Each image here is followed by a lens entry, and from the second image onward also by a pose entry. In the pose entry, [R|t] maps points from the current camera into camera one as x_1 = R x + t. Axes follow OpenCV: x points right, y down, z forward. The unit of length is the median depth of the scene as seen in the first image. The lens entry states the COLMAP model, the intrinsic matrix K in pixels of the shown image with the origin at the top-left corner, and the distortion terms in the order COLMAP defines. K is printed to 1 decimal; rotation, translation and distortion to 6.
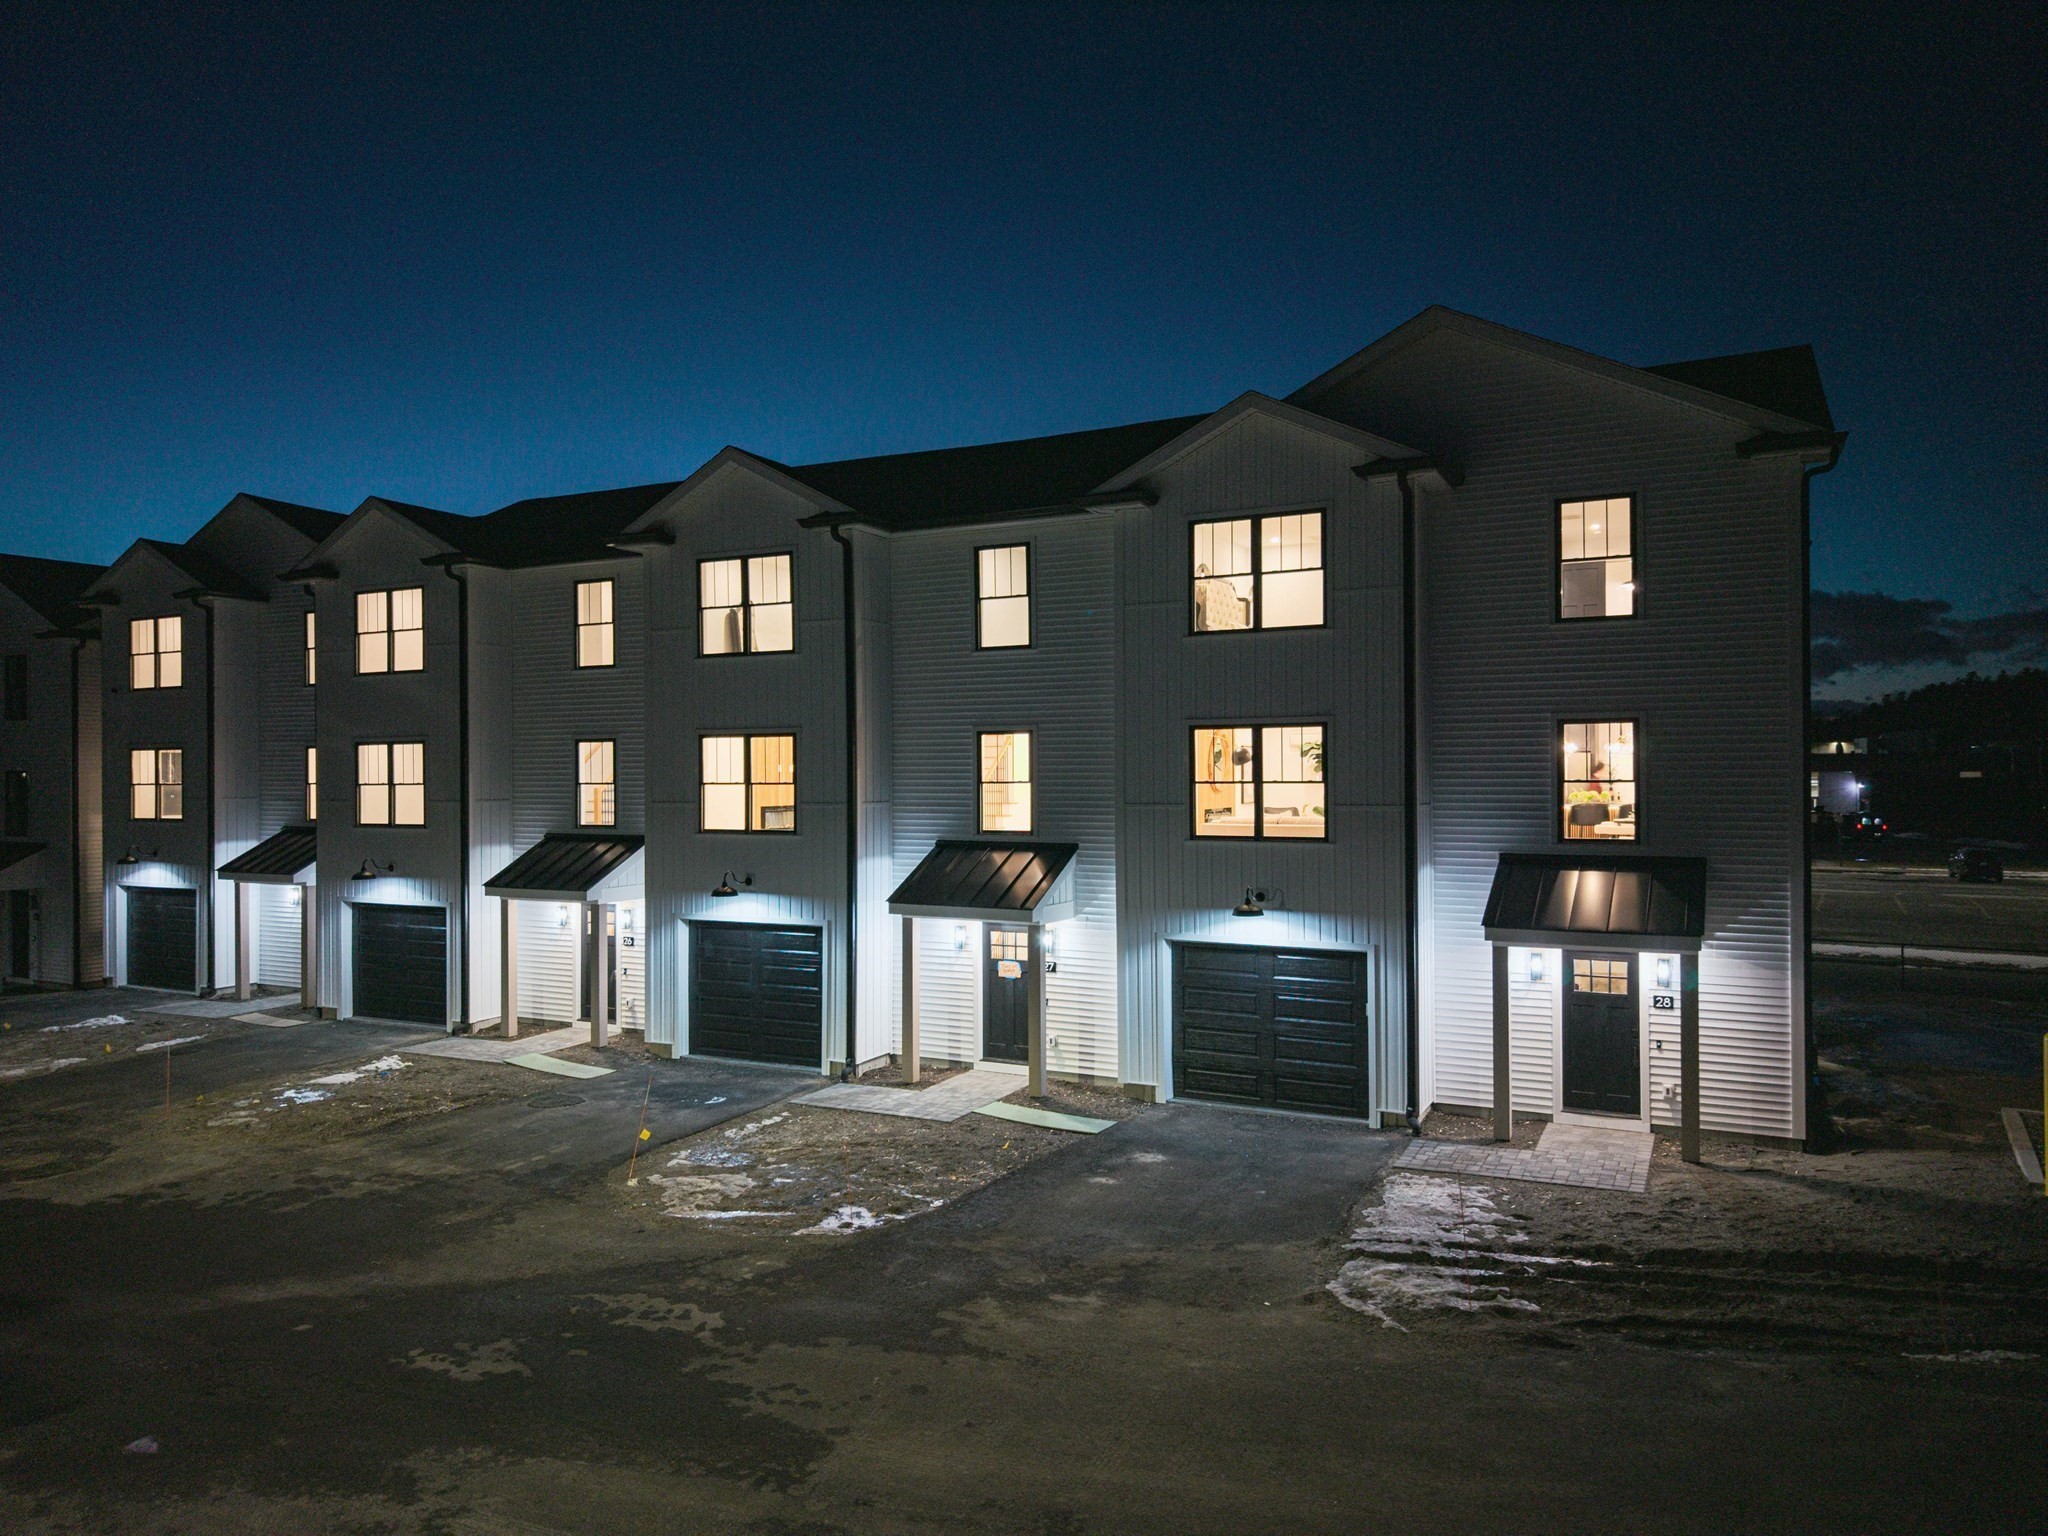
lens RADIAL K [[1377.2, 0, 1007.4], [0, 1377.2, 771.5], [0, 0, 1]] dist [0.026790, -0.025322]
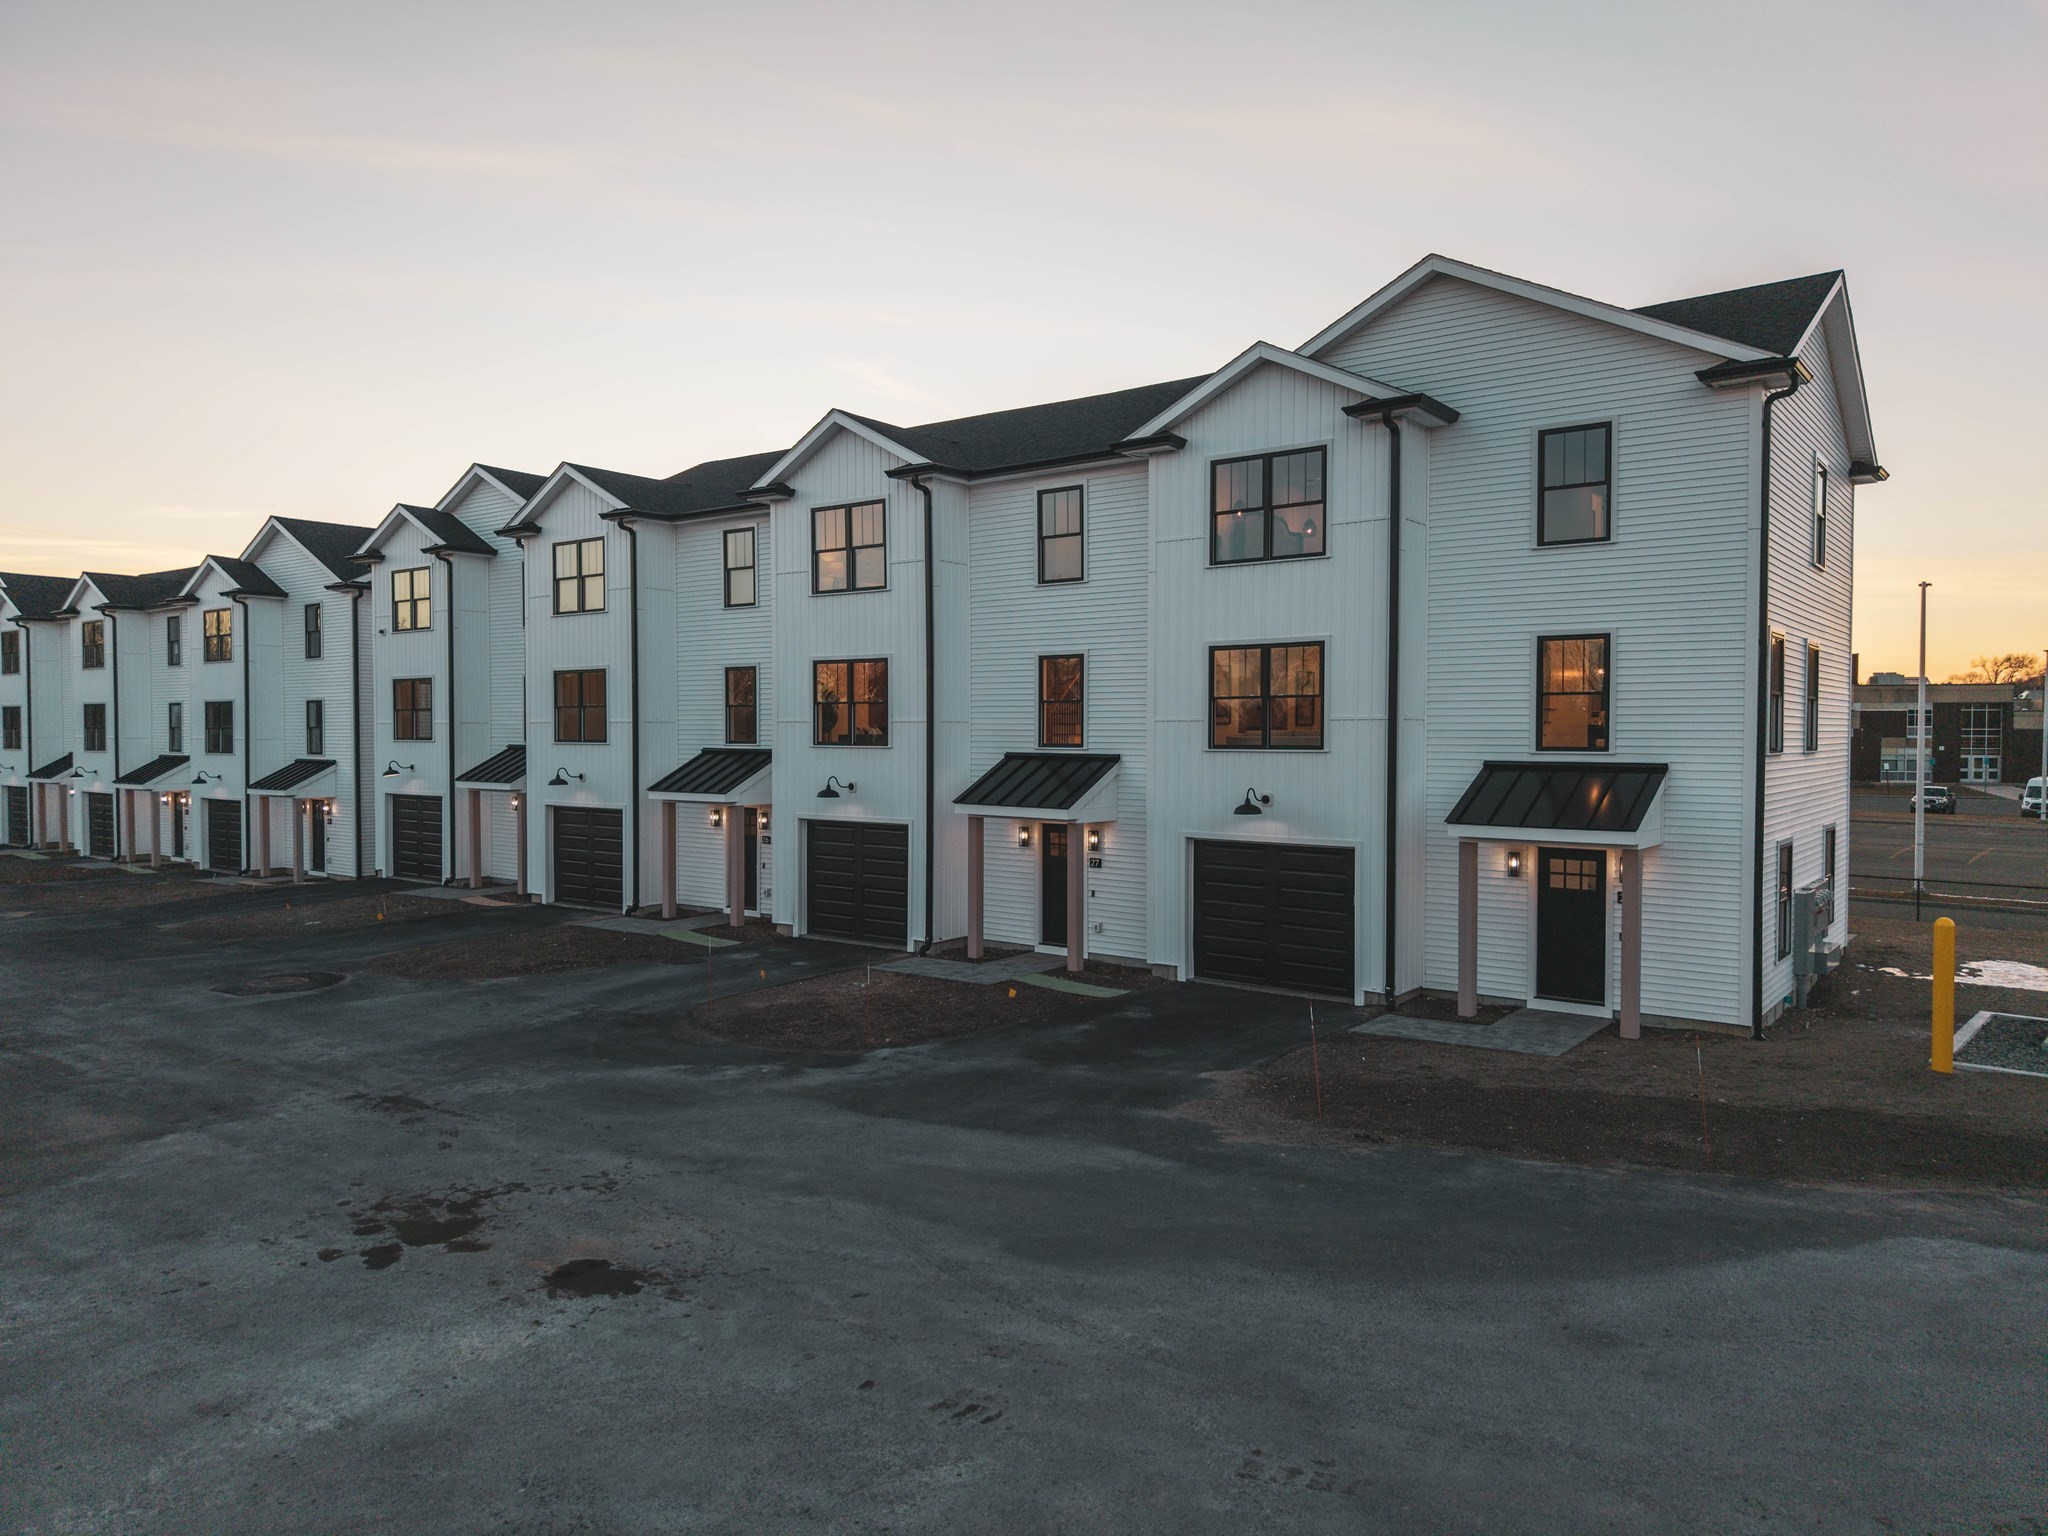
lens RADIAL K [[1377.2, 0, 1028.5], [0, 1377.2, 777.9], [0, 0, 1]] dist [0.026790, -0.025322]
pose [[0.984513, 0.012263, -0.174880, 0.190032], [-0.006195, 0.999361, 0.035200, 0.035681], [0.175200, -0.033571, 0.983960, -0.136038]]
